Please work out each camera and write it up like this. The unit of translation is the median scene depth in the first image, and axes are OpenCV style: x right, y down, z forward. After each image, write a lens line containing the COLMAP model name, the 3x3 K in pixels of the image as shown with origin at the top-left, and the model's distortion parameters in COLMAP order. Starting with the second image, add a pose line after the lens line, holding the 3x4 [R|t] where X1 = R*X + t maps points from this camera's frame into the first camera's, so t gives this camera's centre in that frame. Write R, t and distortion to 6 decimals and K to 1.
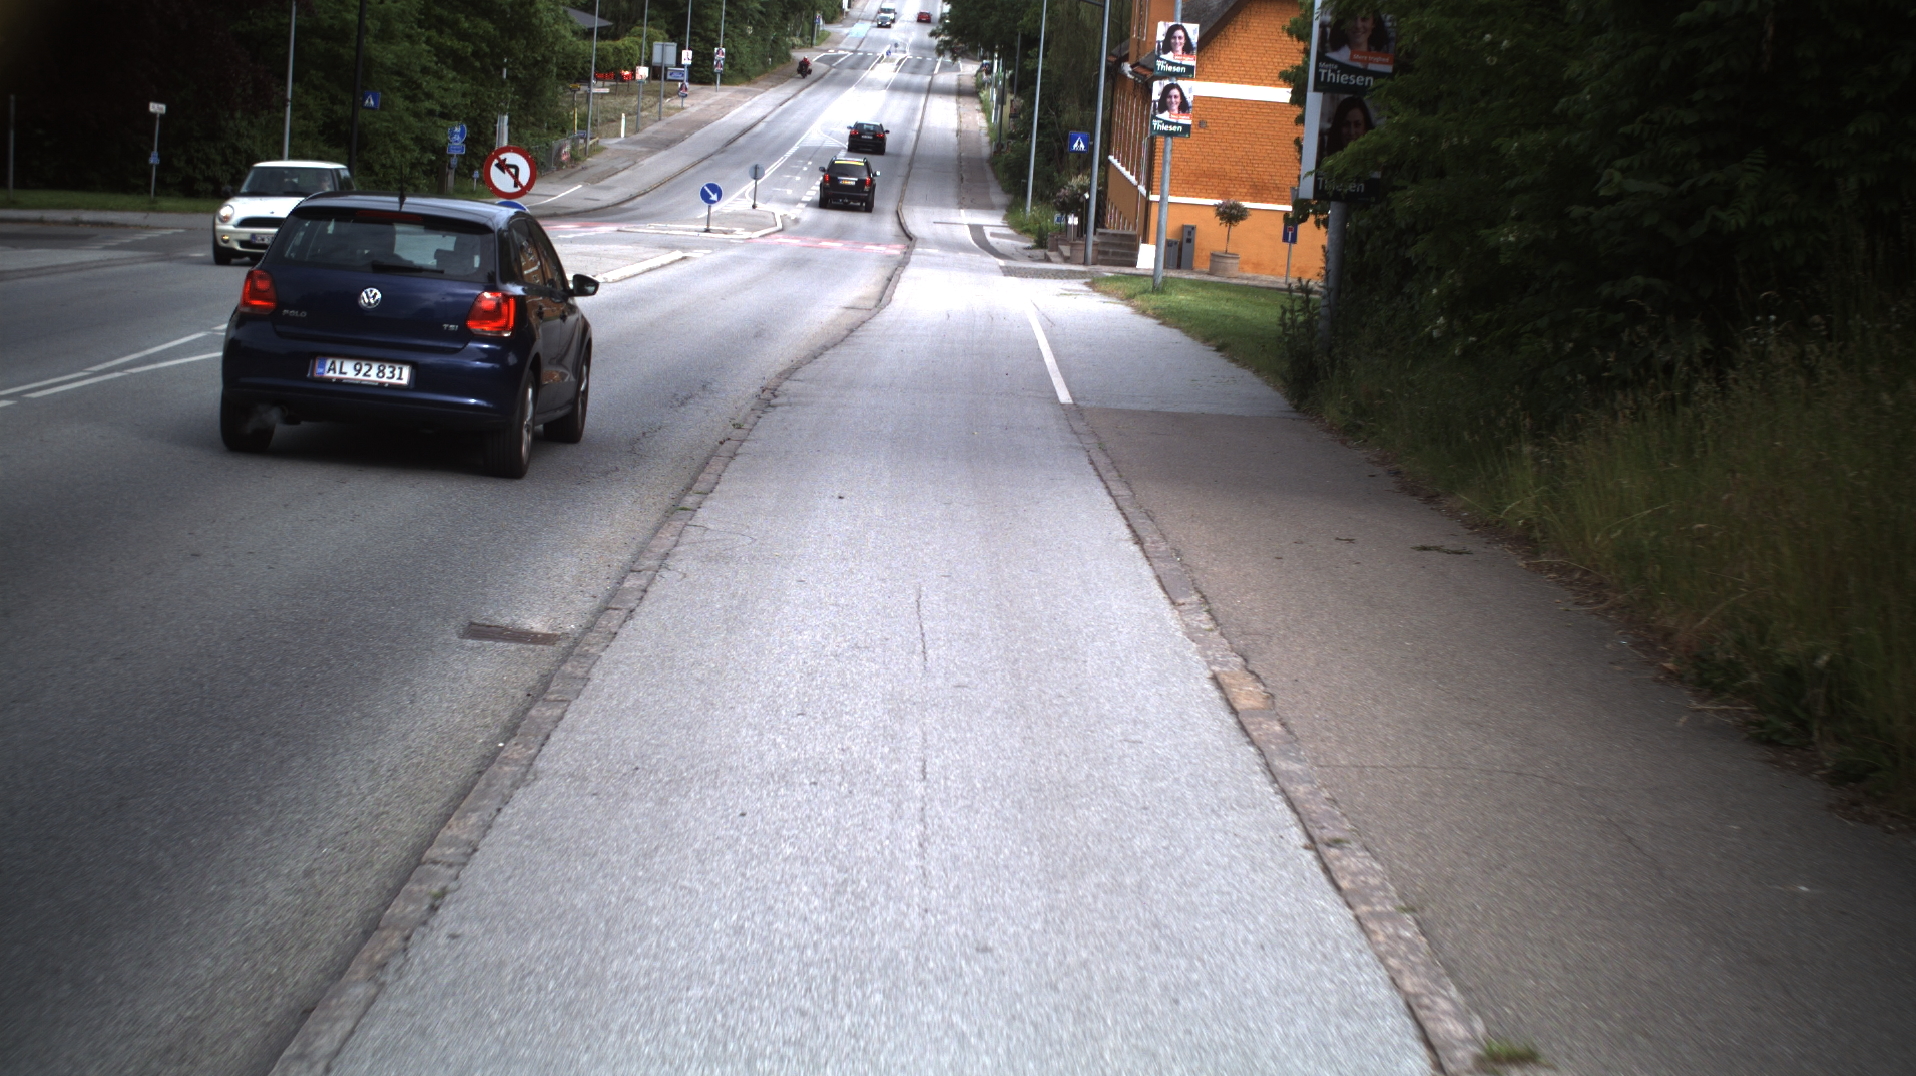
lens RADIAL K [[3336.4, 0, 958.0], [0, 3336.4, 538.0], [0, 0, 1]] dist [-0.279739, 0.338001]
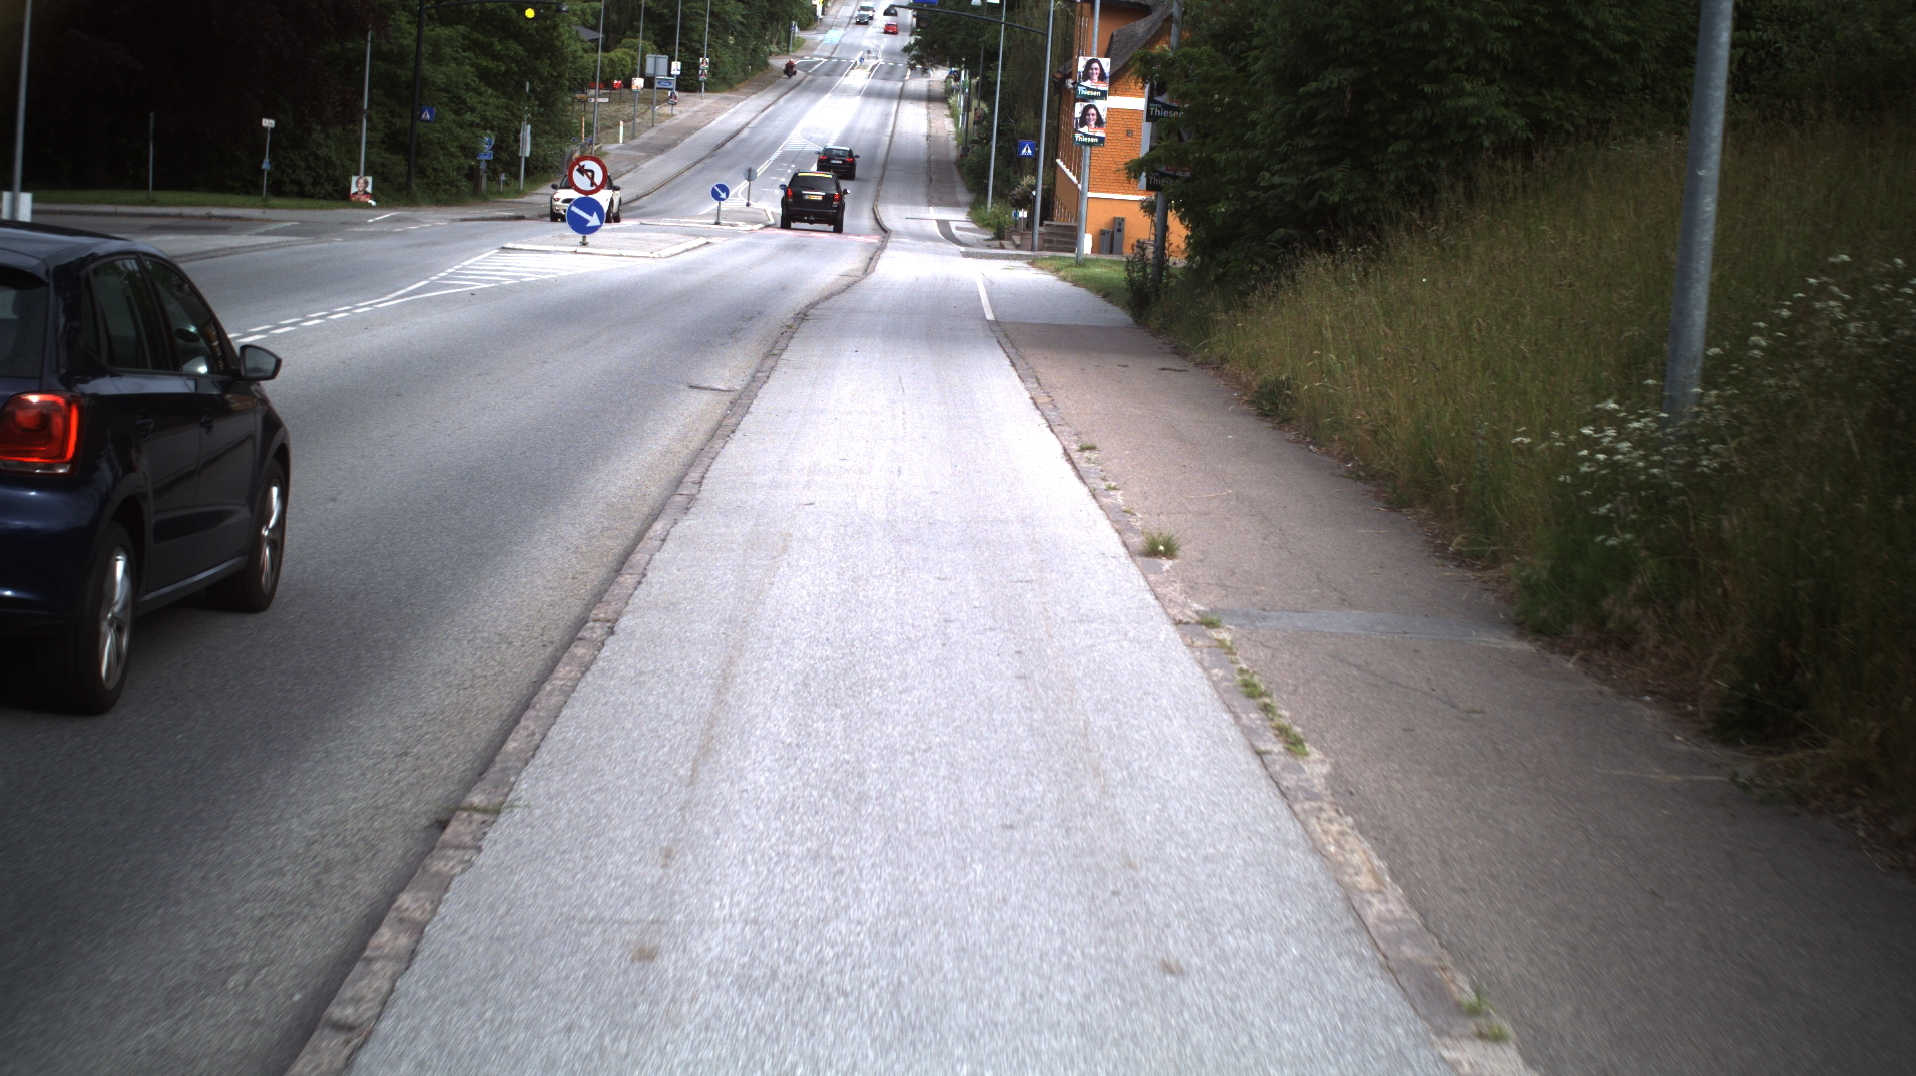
lens RADIAL K [[3336.4, 0, 958.0], [0, 3336.4, 538.0], [0, 0, 1]] dist [-0.279739, 0.338001]
pose [[0.999957, -0.004586, 0.008031, 0.001116], [0.004588, 0.999989, -0.000304, 0.018218], [-0.008029, 0.000341, 0.999968, -0.166980]]
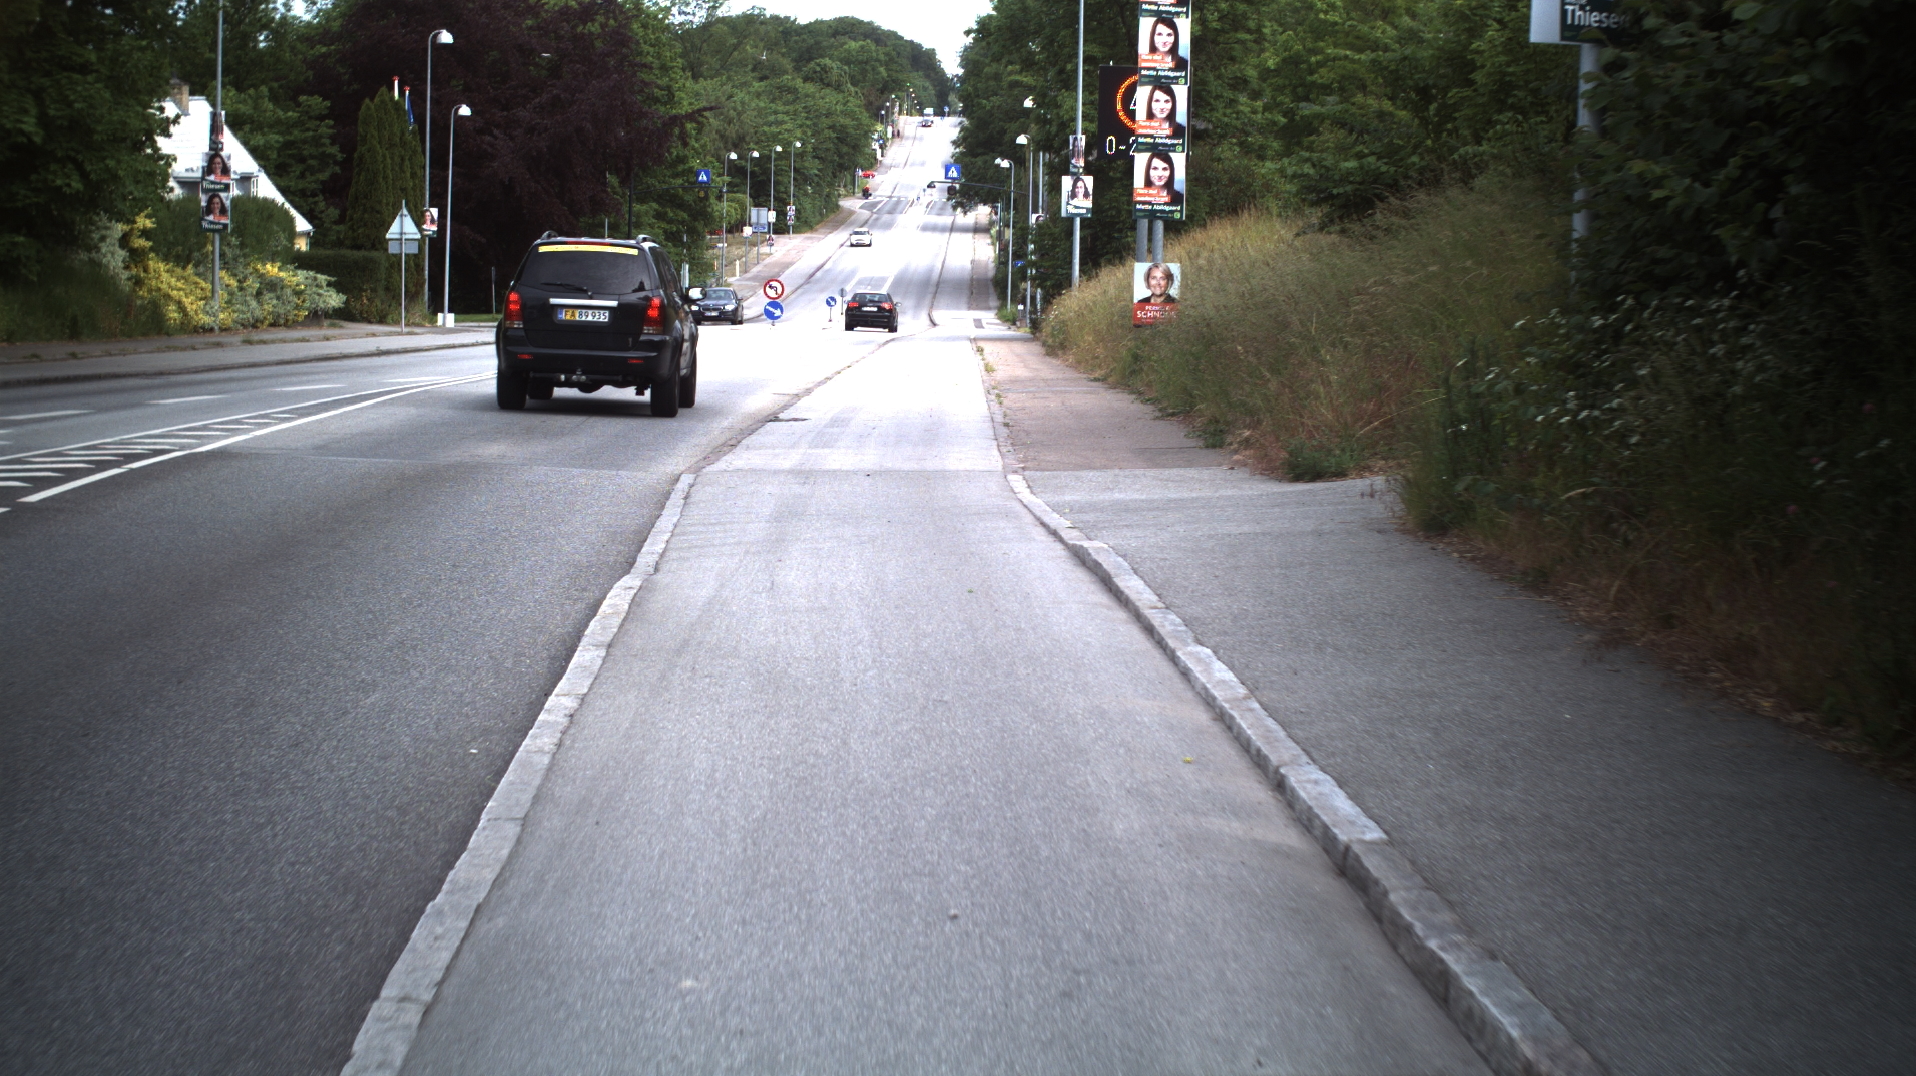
lens RADIAL K [[3336.4, 0, 958.0], [0, 3336.4, 538.0], [0, 0, 1]] dist [-0.279739, 0.338001]
pose [[0.998683, -0.049338, -0.014082, 0.016831], [0.048769, 0.998079, -0.038215, 0.092631], [0.015940, 0.037478, 0.999170, -0.776475]]
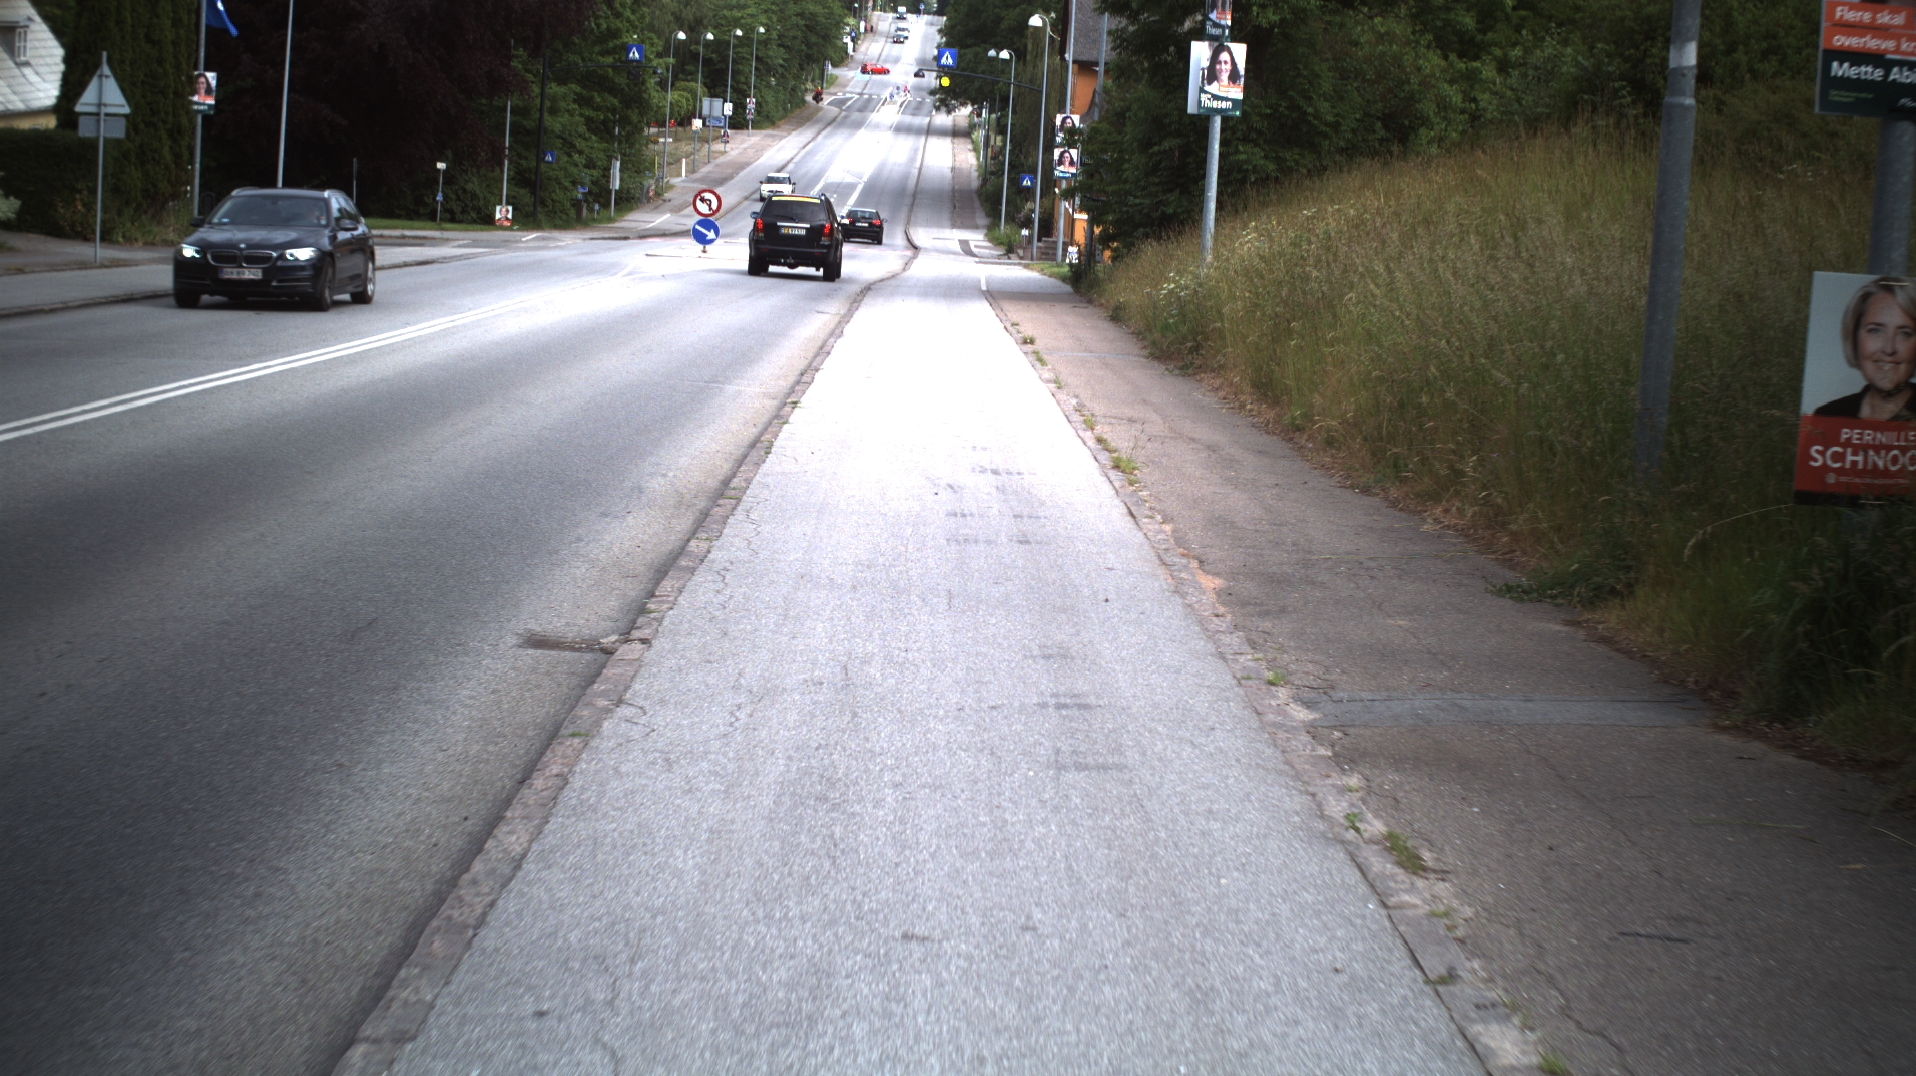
lens RADIAL K [[3336.4, 0, 958.0], [0, 3336.4, 538.0], [0, 0, 1]] dist [-0.279739, 0.338001]
pose [[0.999929, -0.011848, -0.001121, 0.003774], [0.011838, 0.999890, -0.008960, 0.049294], [0.001227, 0.008946, 0.999959, -0.443918]]
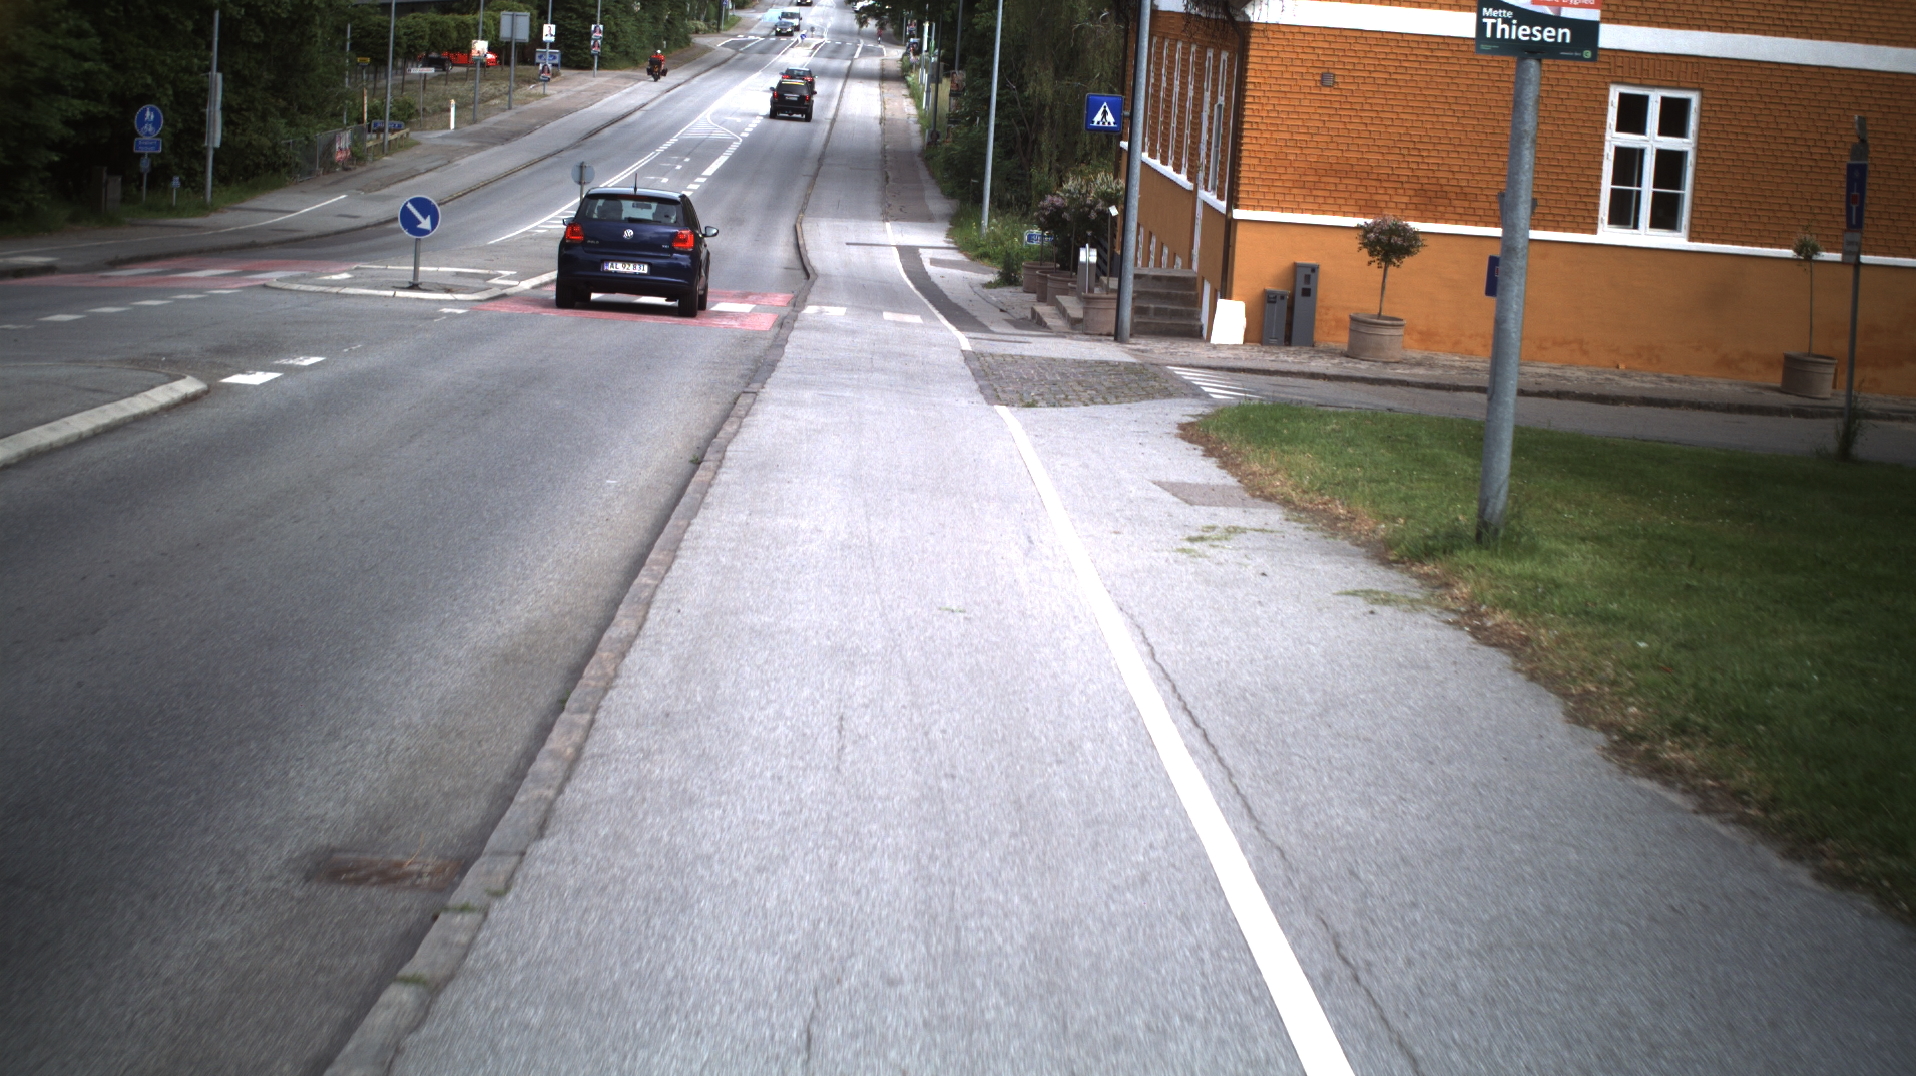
lens RADIAL K [[3336.4, 0, 958.0], [0, 3336.4, 538.0], [0, 0, 1]] dist [-0.279739, 0.338001]
pose [[0.999700, -0.012158, 0.021274, 0.000381], [0.012135, 0.999926, 0.001218, -0.043066], [-0.021287, -0.000960, 0.999773, 0.389195]]
